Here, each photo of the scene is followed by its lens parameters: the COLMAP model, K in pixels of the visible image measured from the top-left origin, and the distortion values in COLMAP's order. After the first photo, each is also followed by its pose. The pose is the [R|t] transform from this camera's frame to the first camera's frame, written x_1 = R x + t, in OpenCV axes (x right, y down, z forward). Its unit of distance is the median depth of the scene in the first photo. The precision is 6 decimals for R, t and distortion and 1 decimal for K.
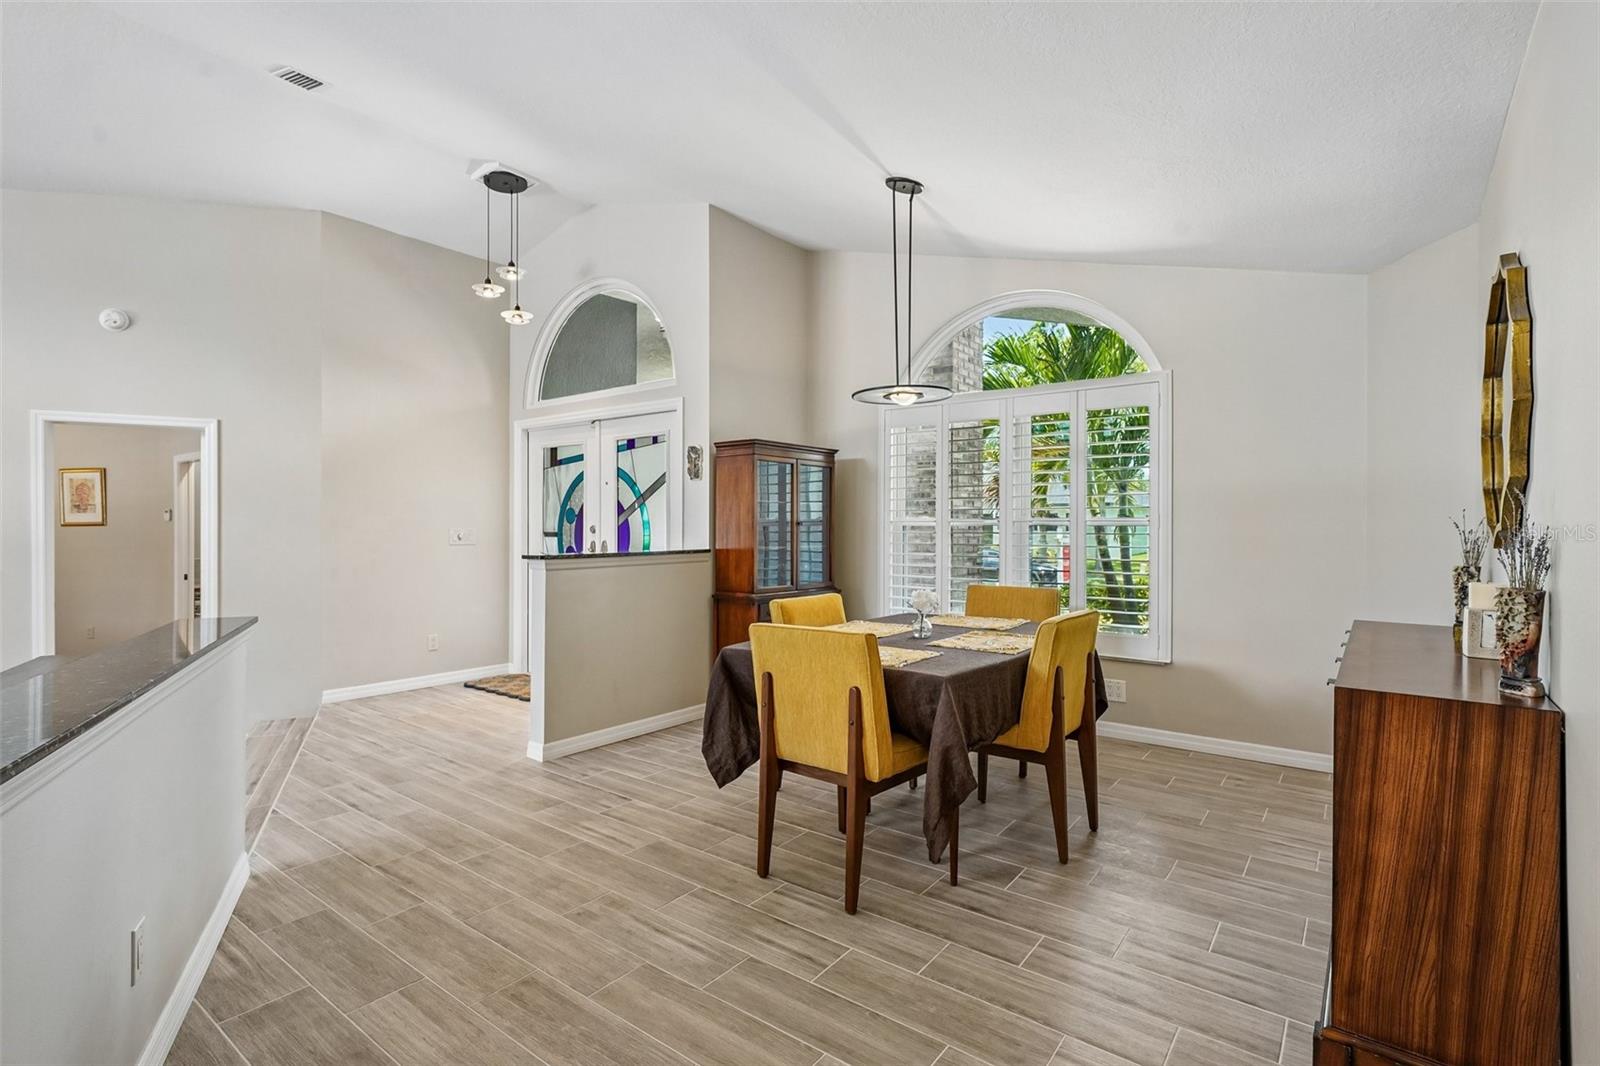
lens RADIAL K [[759.5, 0, 792.3], [0, 759.5, 535.4], [0, 0, 1]] dist [0.001071, -0.000121]
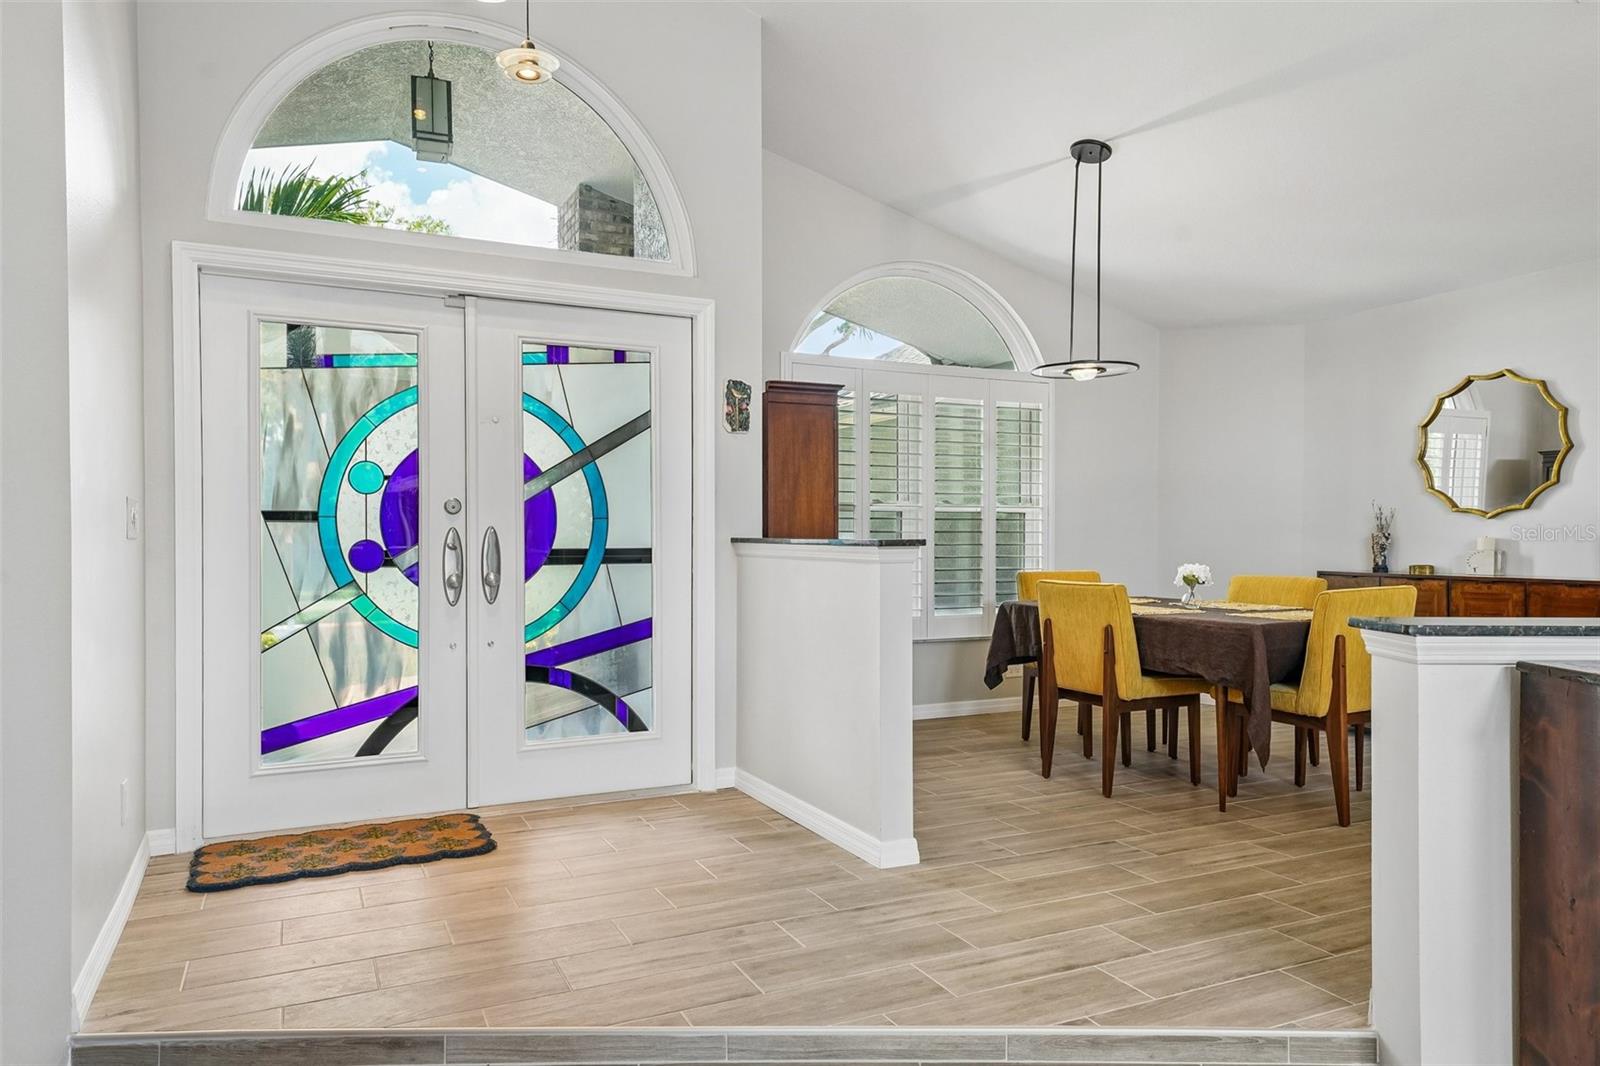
lens RADIAL K [[1048.9, 0, 796.6], [0, 1048.9, 543.8], [0, 0, 1]] dist [0.034360, 0.000568]
pose [[0.441901, -0.007114, 0.897036, -1.213026], [0.010041, 0.999945, 0.002984, 0.027828], [-0.897008, 0.007688, 0.441948, 0.728734]]
